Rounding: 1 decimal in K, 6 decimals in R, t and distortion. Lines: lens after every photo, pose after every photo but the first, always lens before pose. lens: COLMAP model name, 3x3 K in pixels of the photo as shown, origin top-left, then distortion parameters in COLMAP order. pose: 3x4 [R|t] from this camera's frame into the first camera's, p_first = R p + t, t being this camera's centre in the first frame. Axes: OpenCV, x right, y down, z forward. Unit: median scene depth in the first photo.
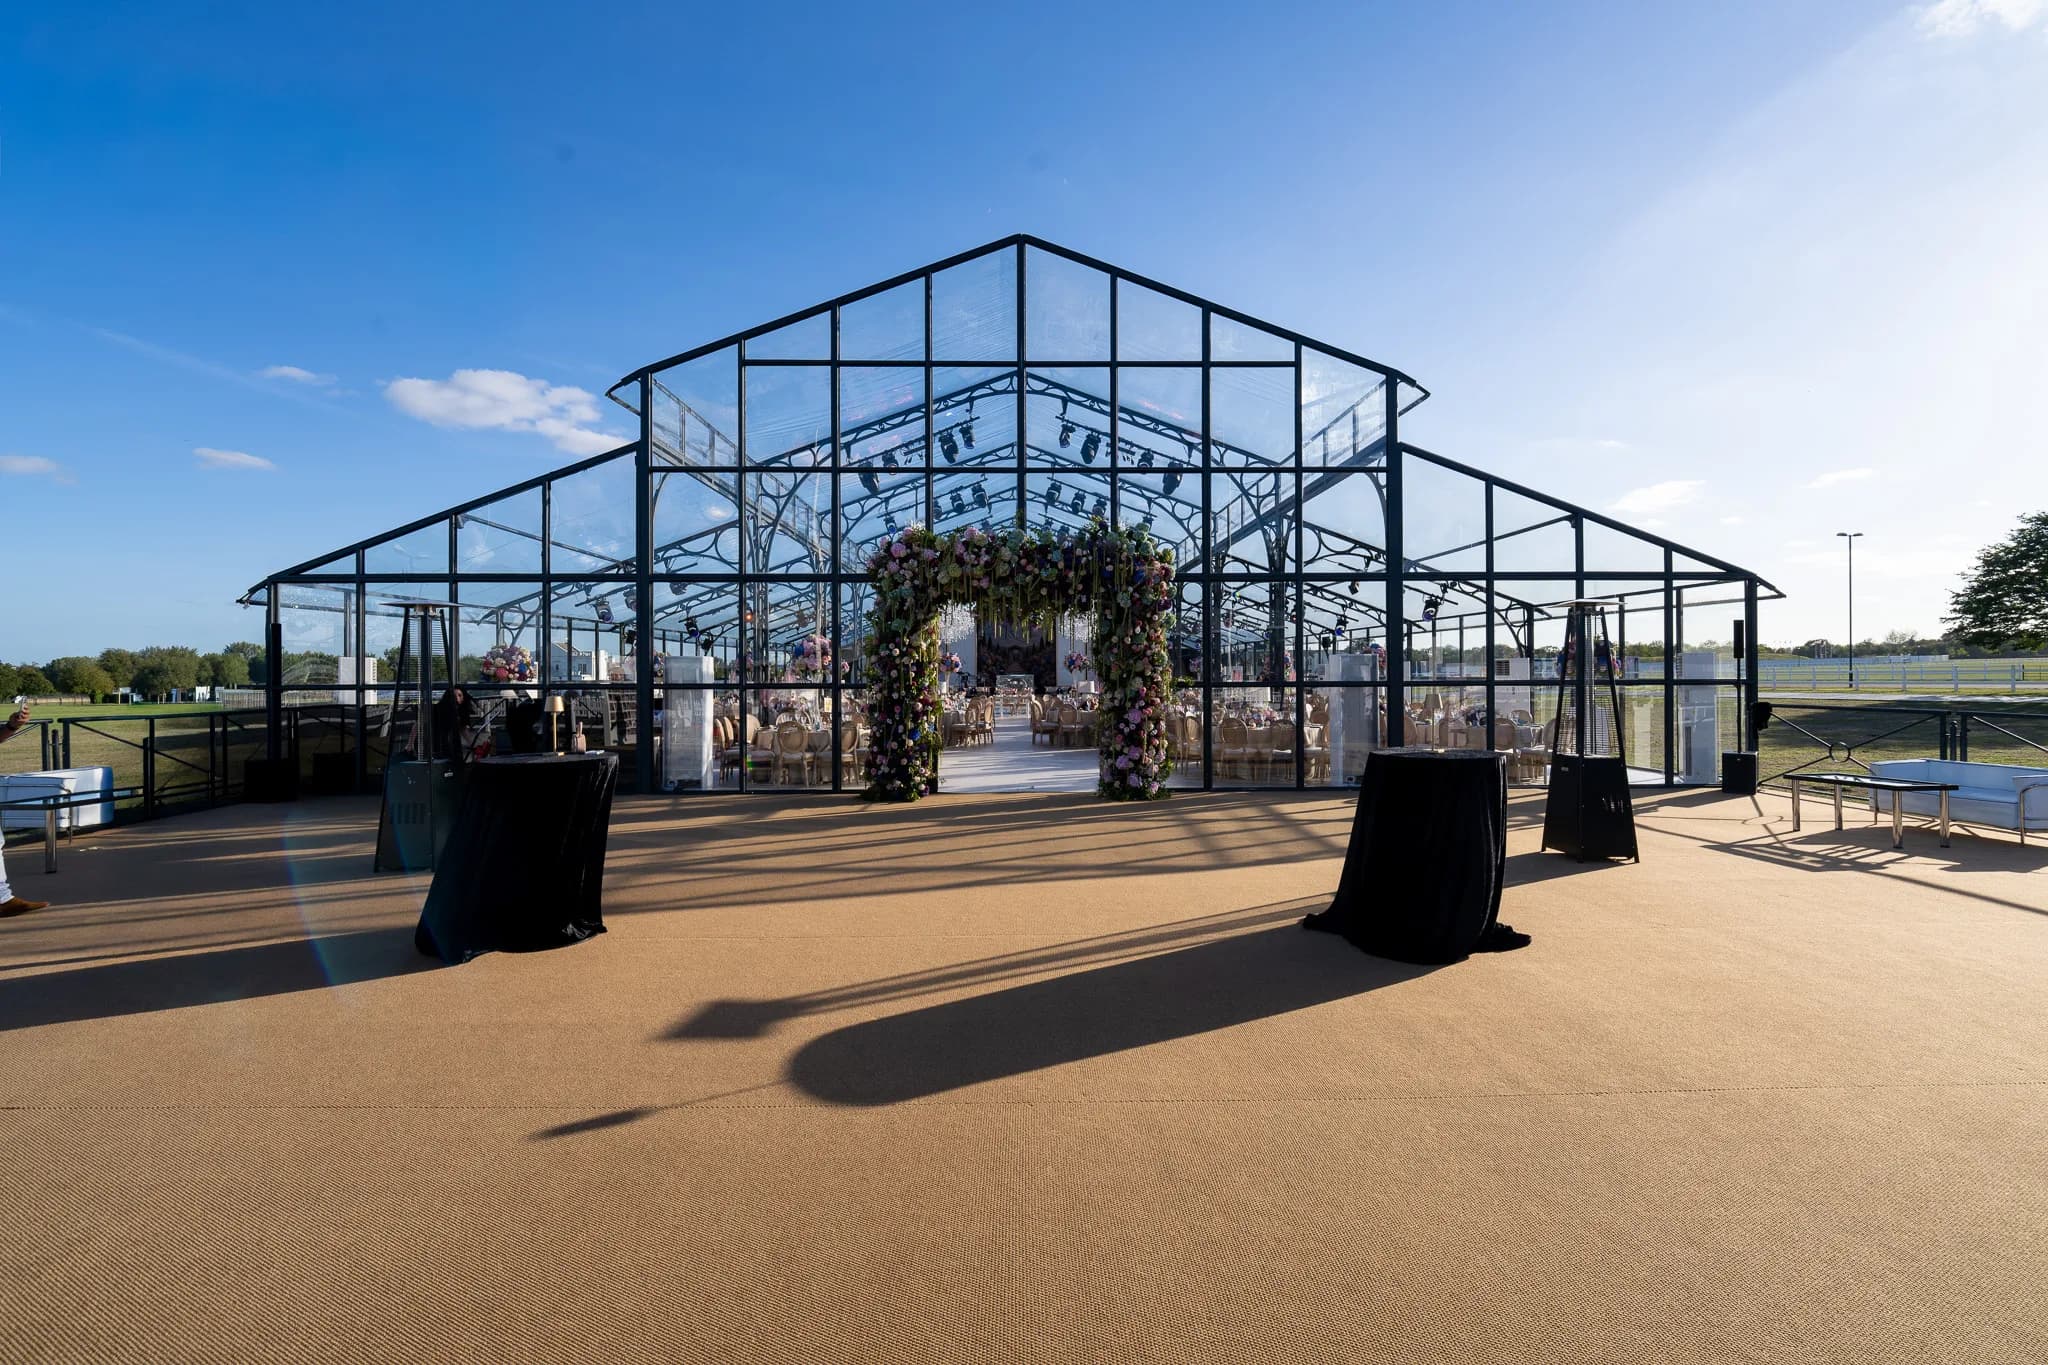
lens RADIAL K [[843.5, 0, 1035.0], [0, 843.5, 666.7], [0, 0, 1]] dist [-0.014055, 0.000403]
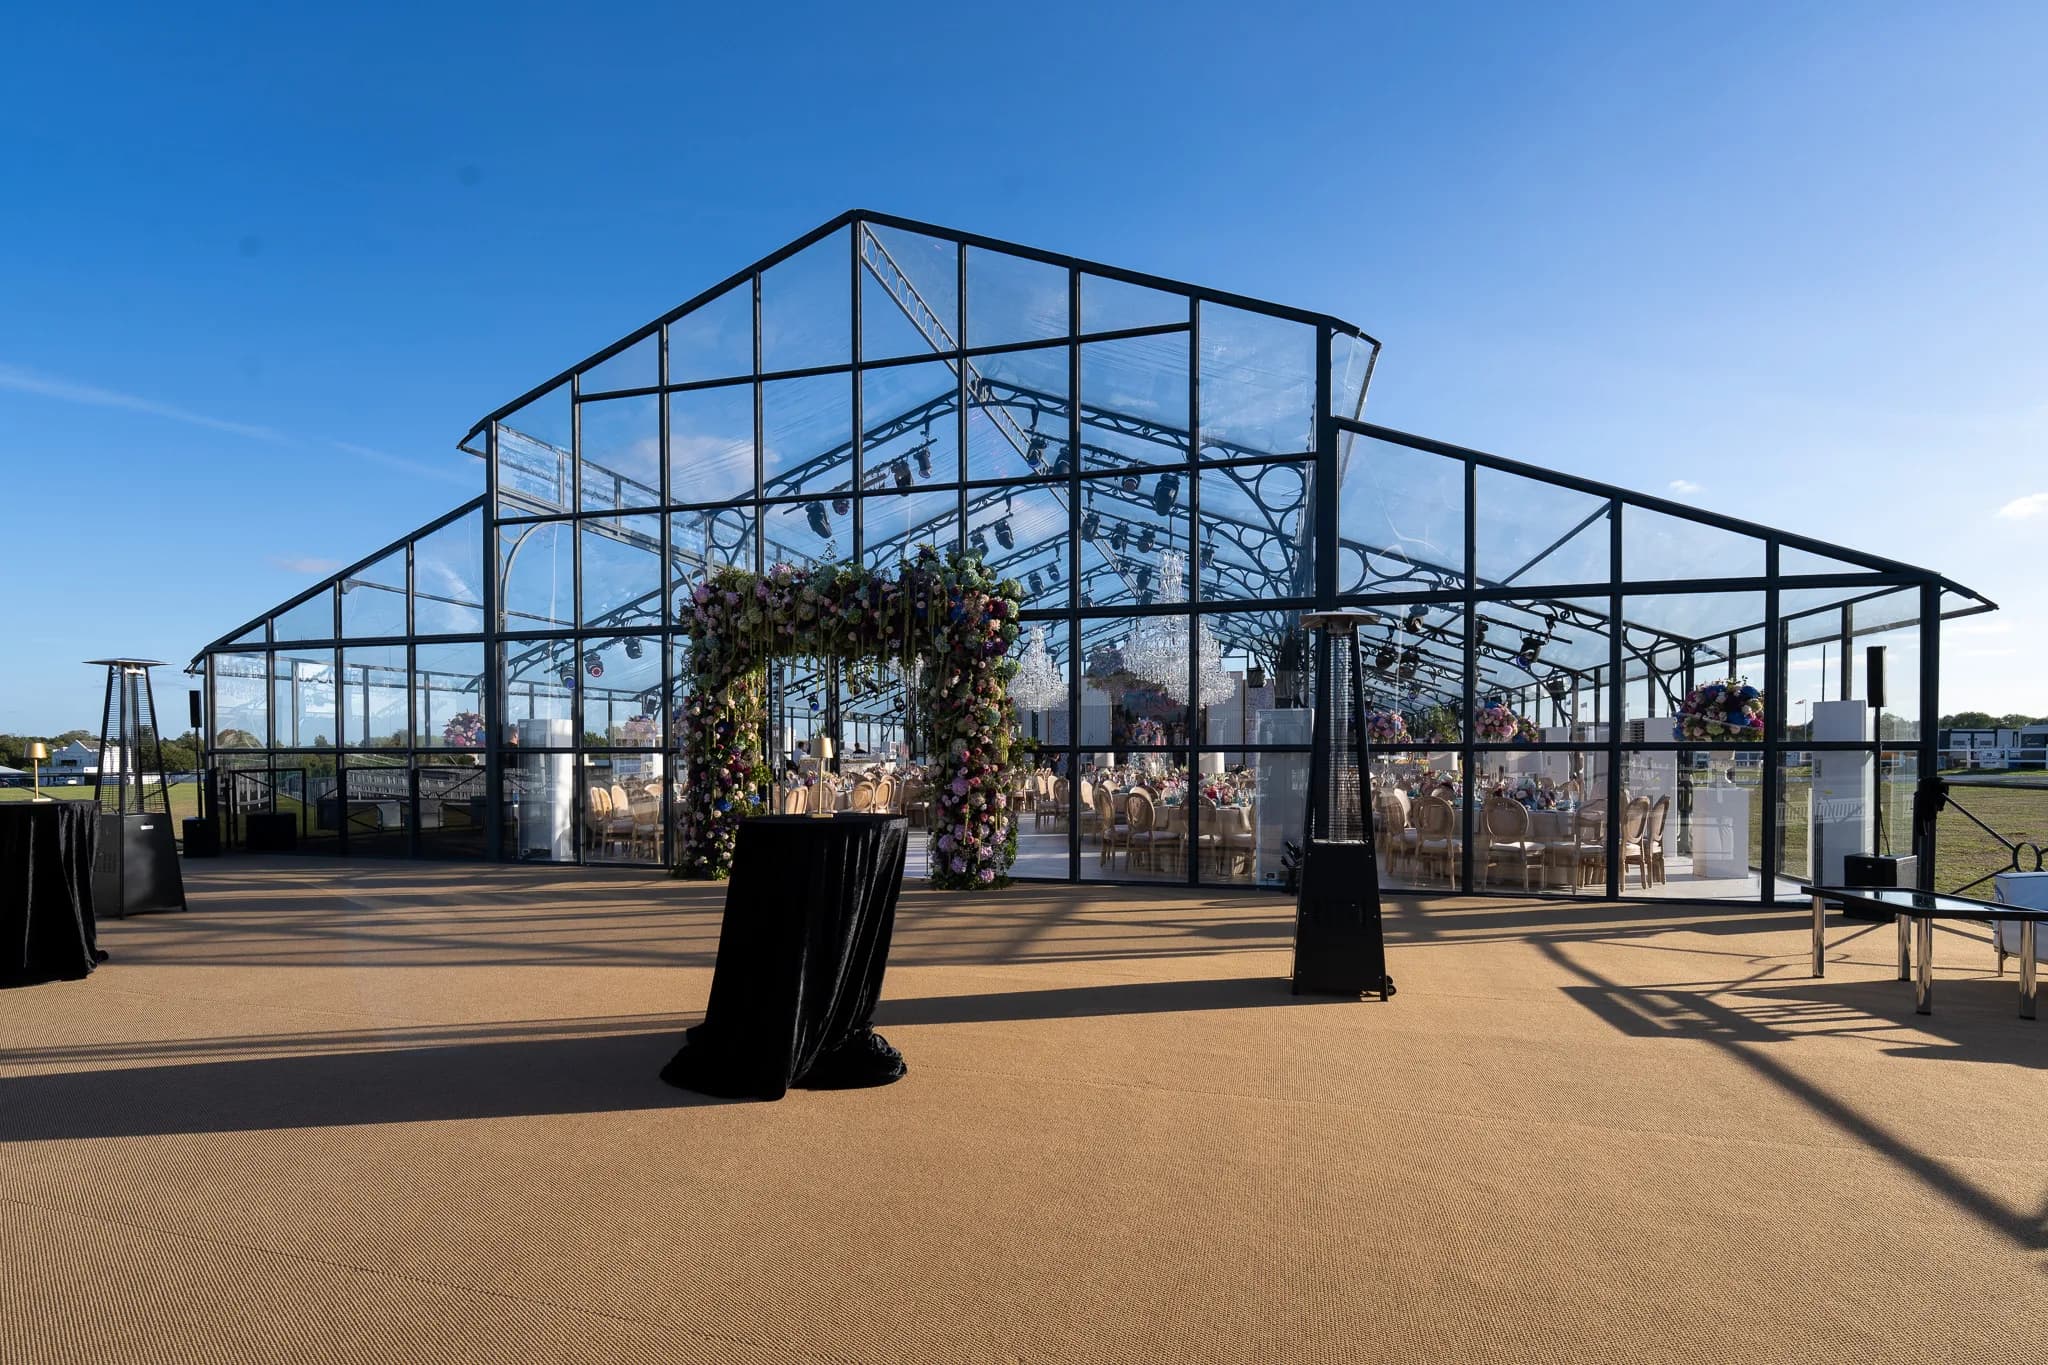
lens RADIAL K [[972.2, 0, 1019.2], [0, 972.2, 771.2], [0, 0, 1]] dist [-0.014861, -0.000874]
pose [[0.957838, 0.006546, -0.287234, 0.423338], [0.000773, 0.999678, 0.025360, 0.019129], [0.287308, -0.024513, 0.957525, 0.113161]]
